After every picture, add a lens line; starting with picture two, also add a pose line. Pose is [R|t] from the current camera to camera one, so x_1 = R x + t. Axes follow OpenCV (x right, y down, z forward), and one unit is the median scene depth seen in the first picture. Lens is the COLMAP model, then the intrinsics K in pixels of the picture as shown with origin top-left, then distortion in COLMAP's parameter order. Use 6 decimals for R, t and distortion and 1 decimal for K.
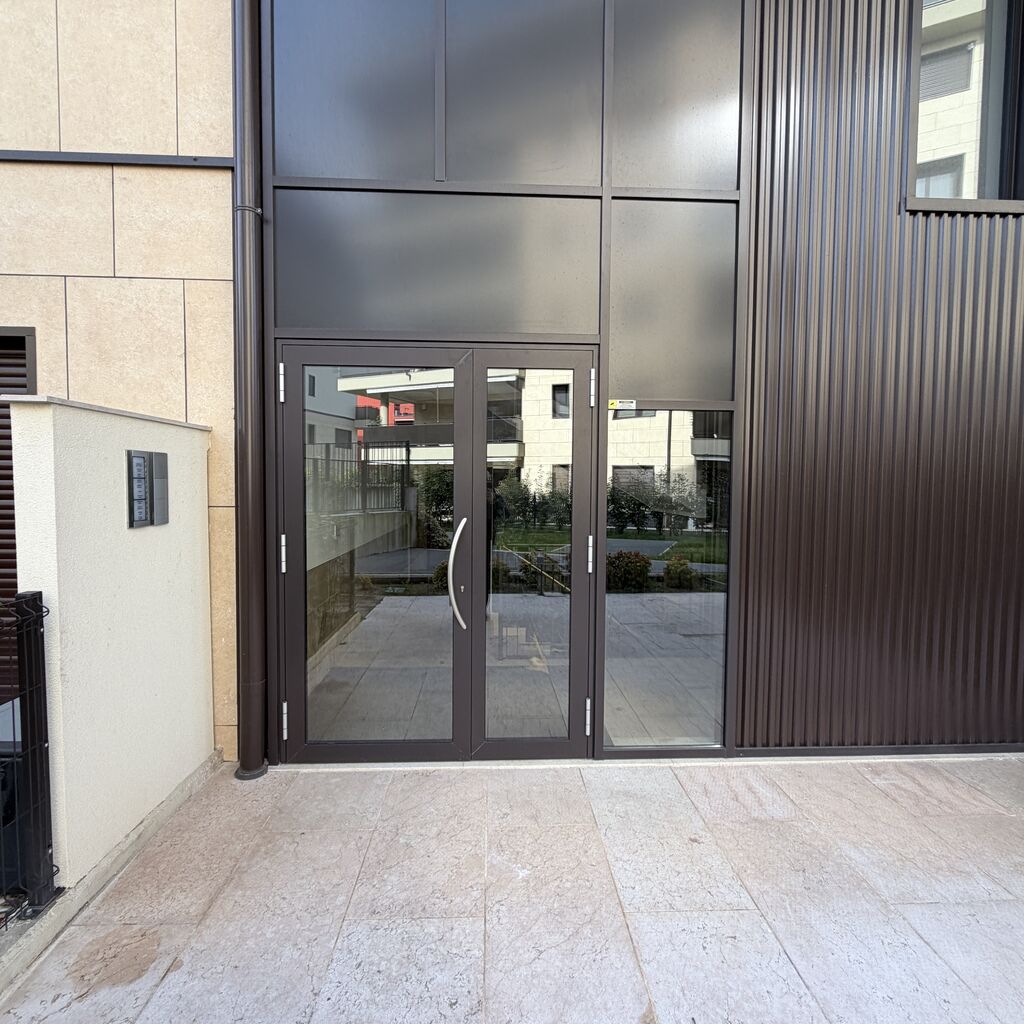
lens RADIAL K [[541.4, 0, 517.8], [0, 541.4, 510.3], [0, 0, 1]] dist [0.001277, -0.001554]
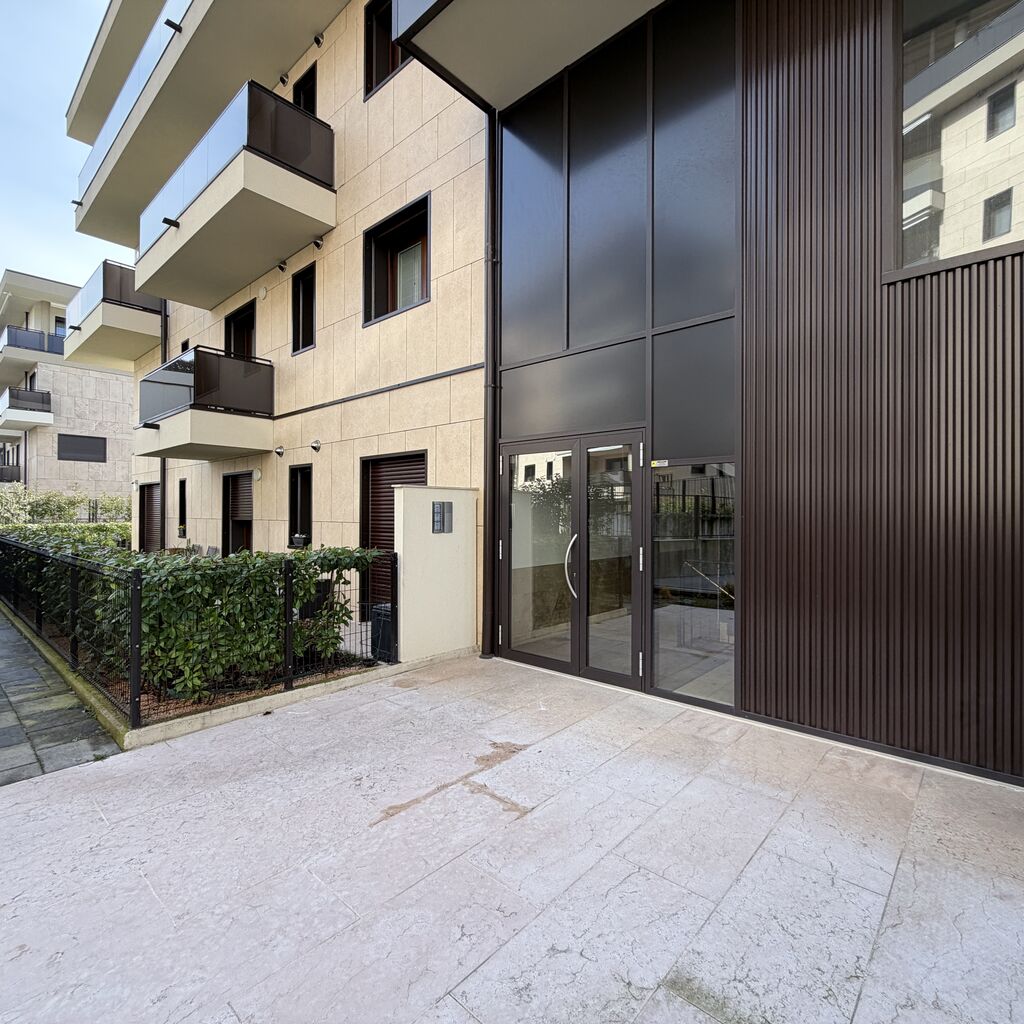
lens RADIAL K [[541.4, 0, 504.4], [0, 541.4, 511.5], [0, 0, 1]] dist [0.001277, -0.001554]
pose [[0.709830, -0.006379, -0.704344, 1.015537], [-0.029186, 0.998834, -0.038460, 0.015973], [0.703768, 0.047857, 0.708816, -0.427067]]
